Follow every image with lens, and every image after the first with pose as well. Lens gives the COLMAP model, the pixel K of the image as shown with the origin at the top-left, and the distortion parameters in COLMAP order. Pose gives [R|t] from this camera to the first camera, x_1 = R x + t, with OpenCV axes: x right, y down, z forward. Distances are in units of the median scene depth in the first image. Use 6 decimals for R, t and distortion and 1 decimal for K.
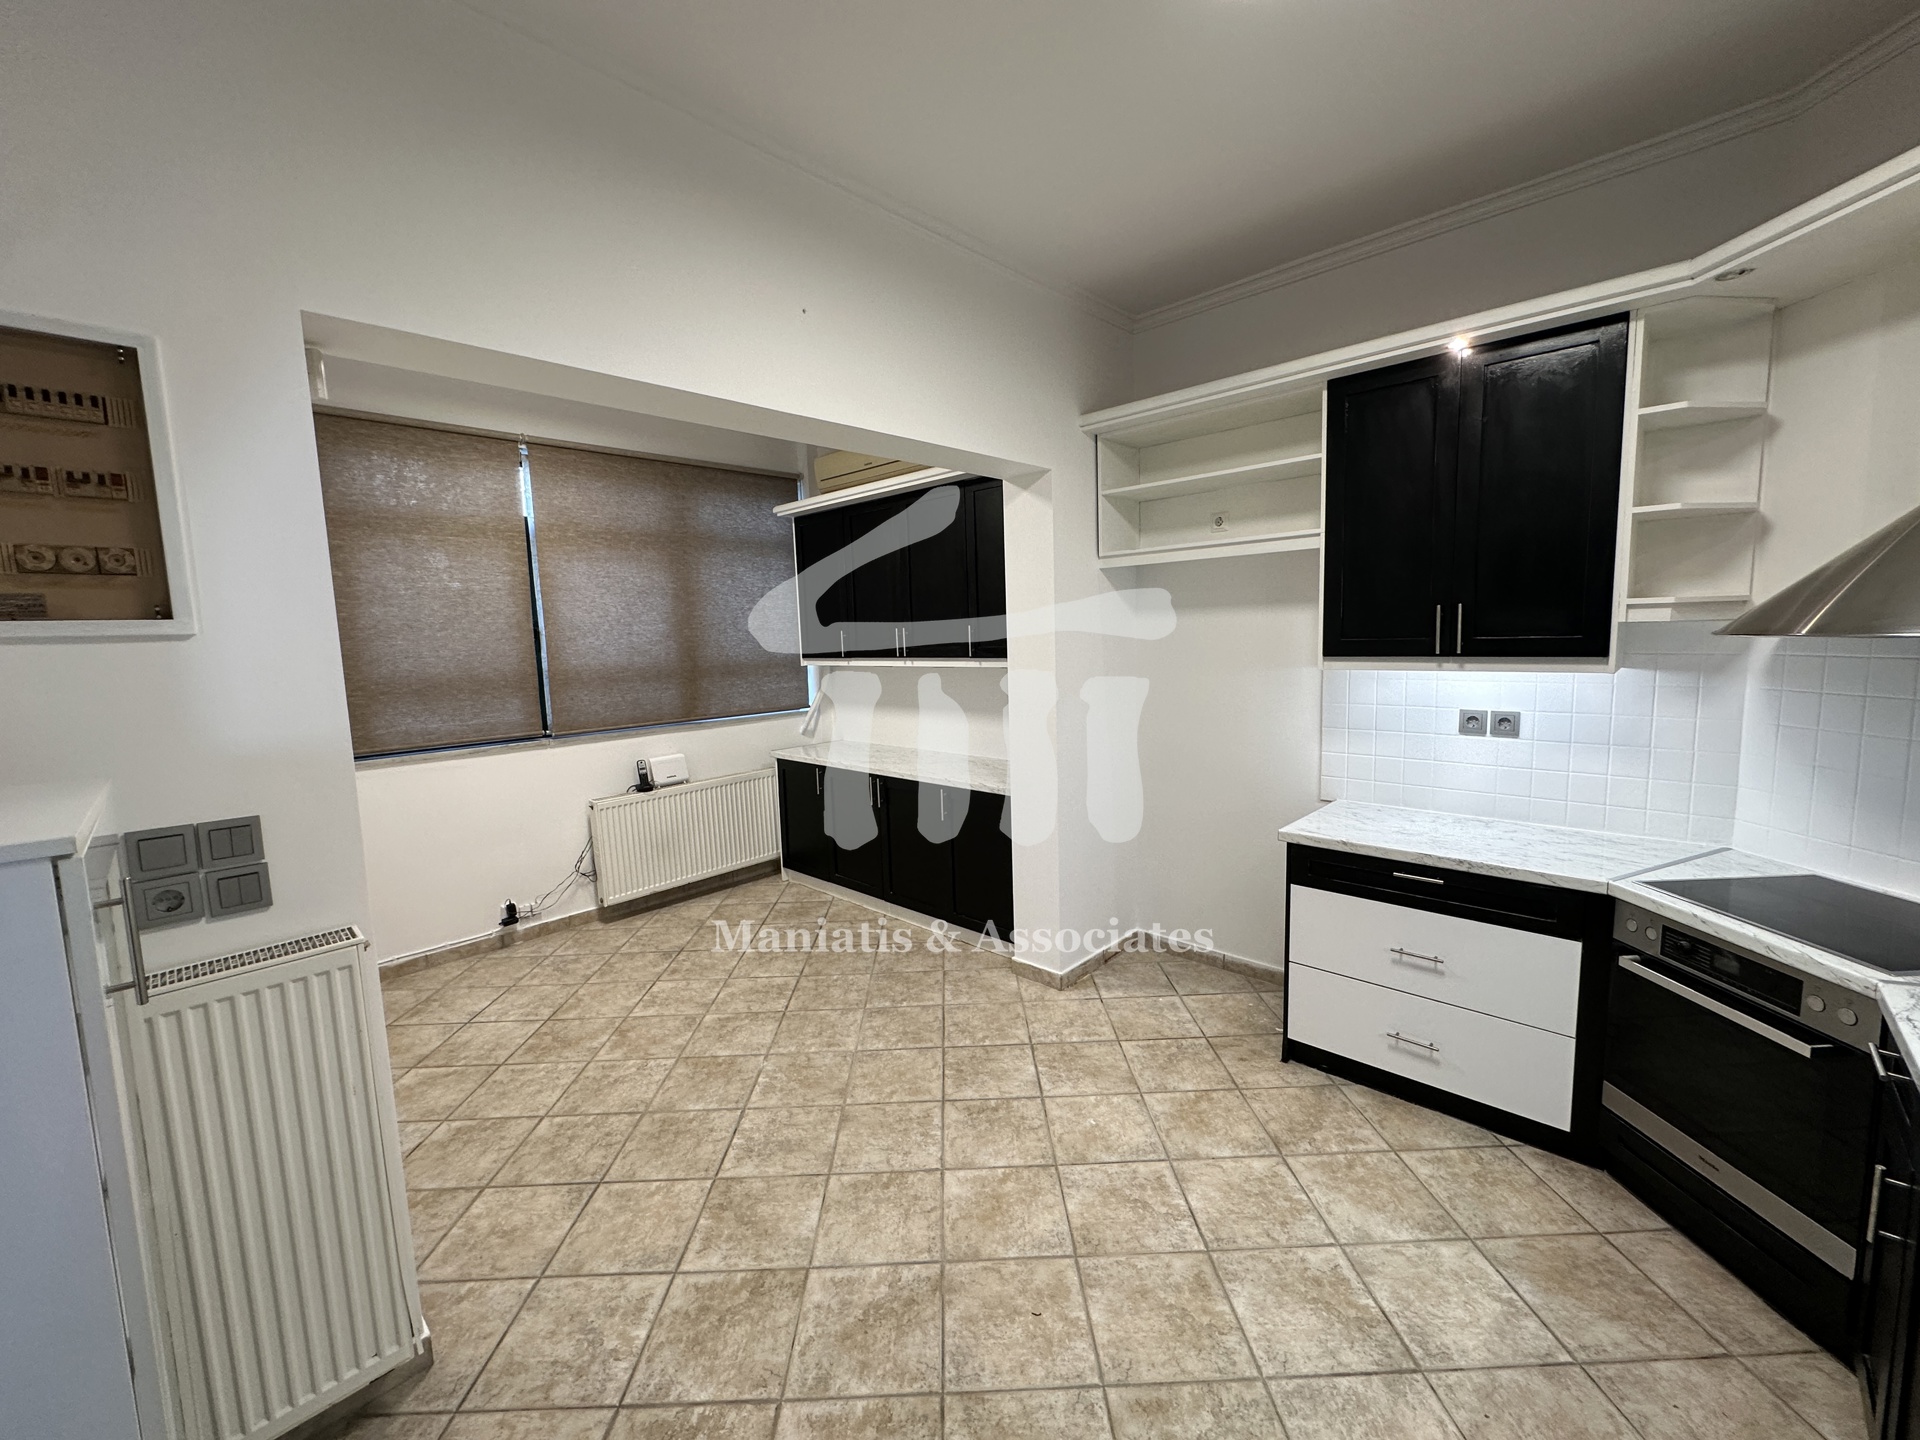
lens RADIAL K [[768.6, 0, 956.5], [0, 768.6, 719.8], [0, 0, 1]] dist [-0.000533, 0.000663]
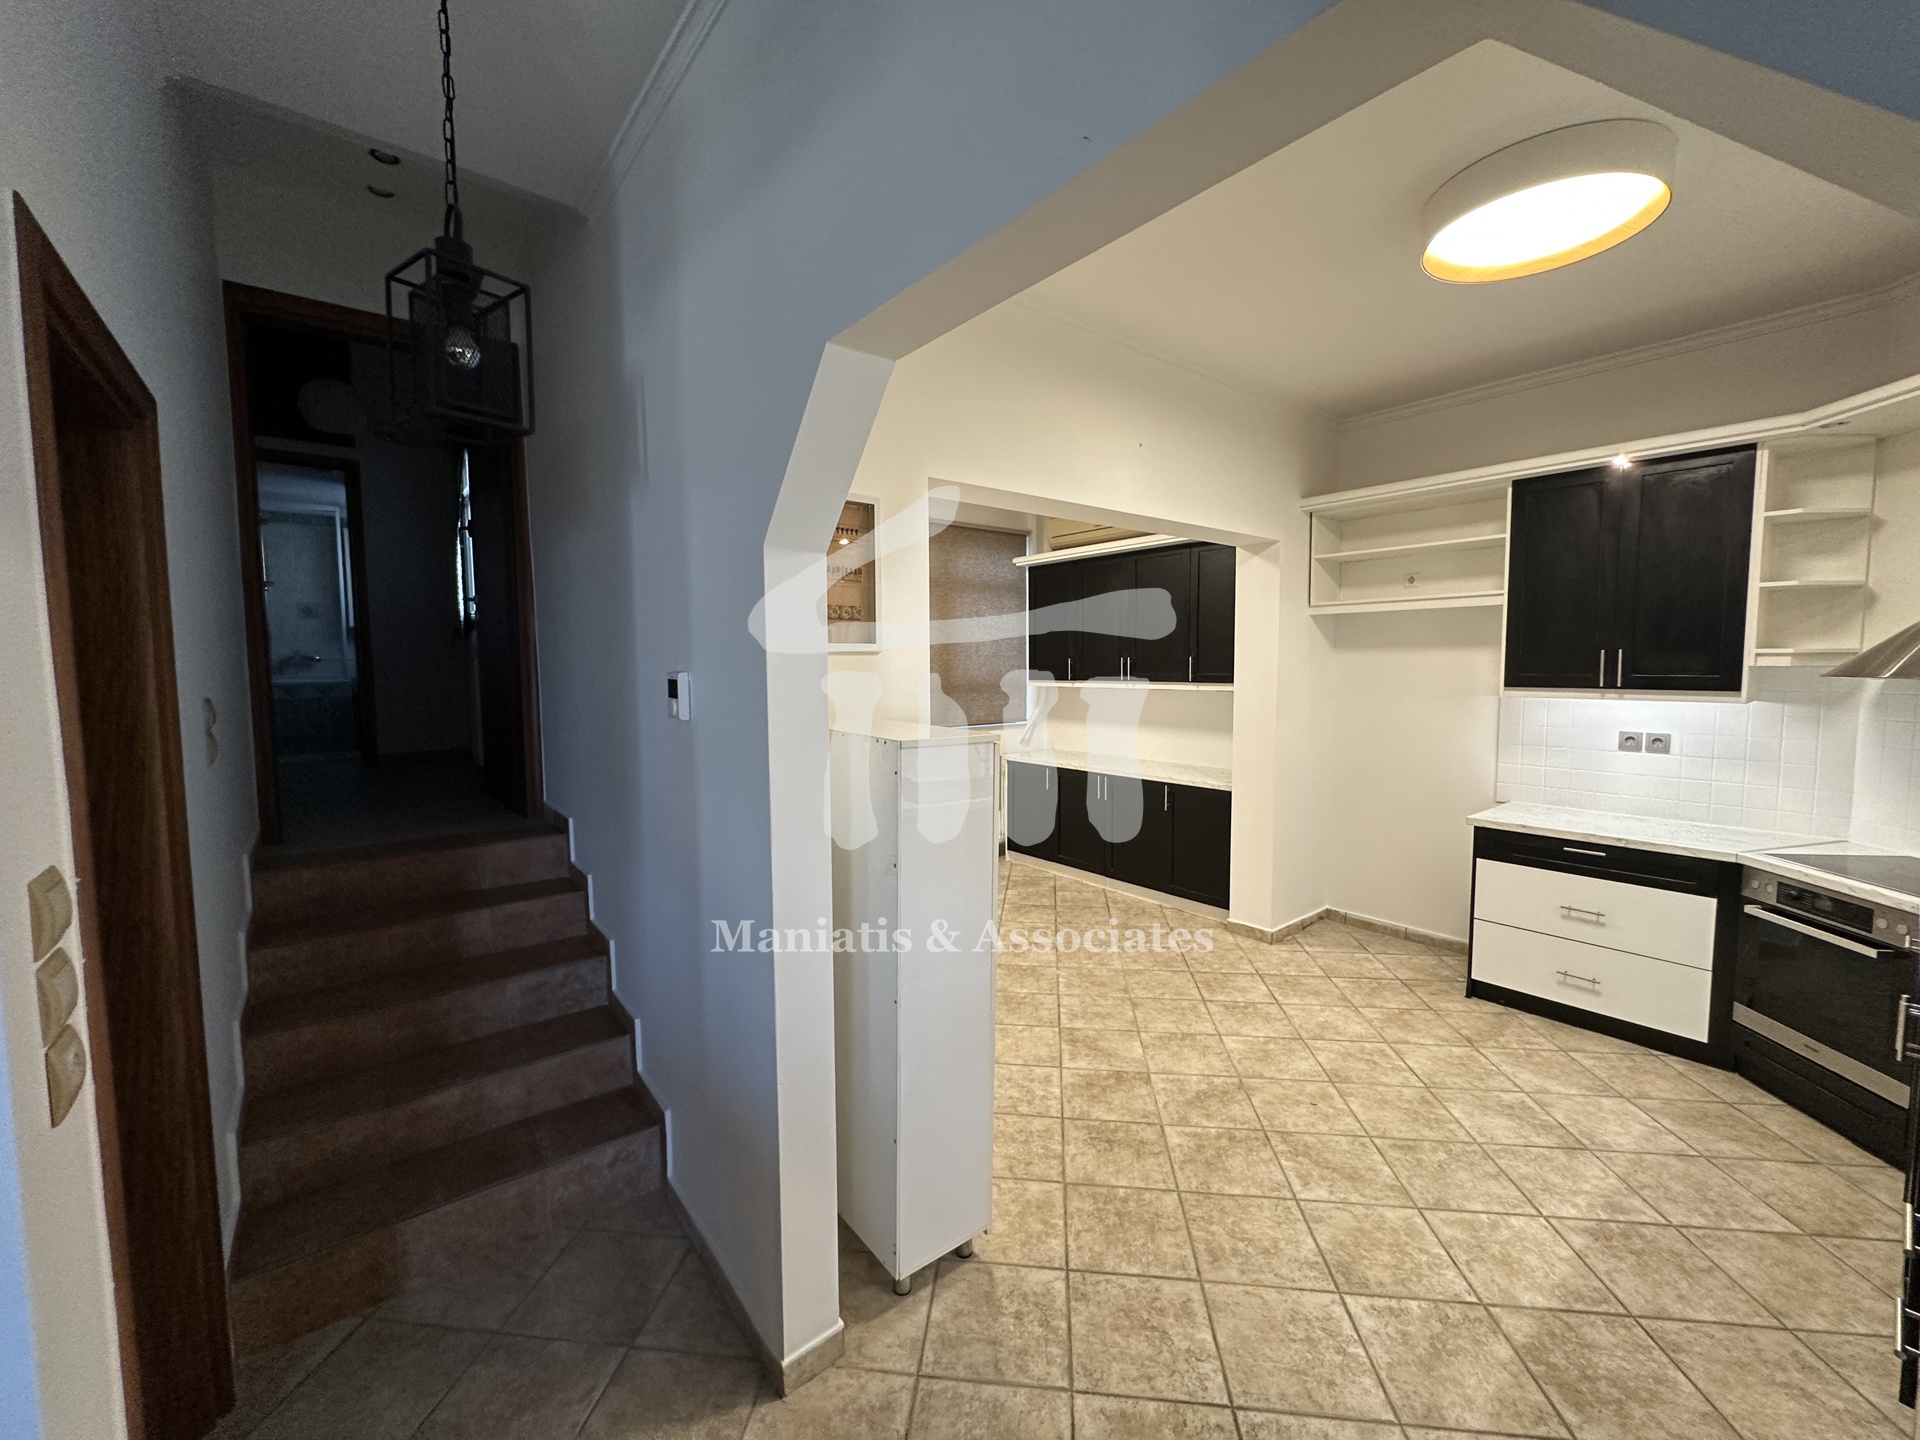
lens RADIAL K [[768.6, 0, 961.6], [0, 768.6, 718.8], [0, 0, 1]] dist [-0.000533, 0.000663]
pose [[0.991128, 0.034581, -0.128335, -0.317112], [-0.039803, 0.998471, -0.038355, 0.068971], [0.126812, 0.043123, 0.990989, -0.484189]]
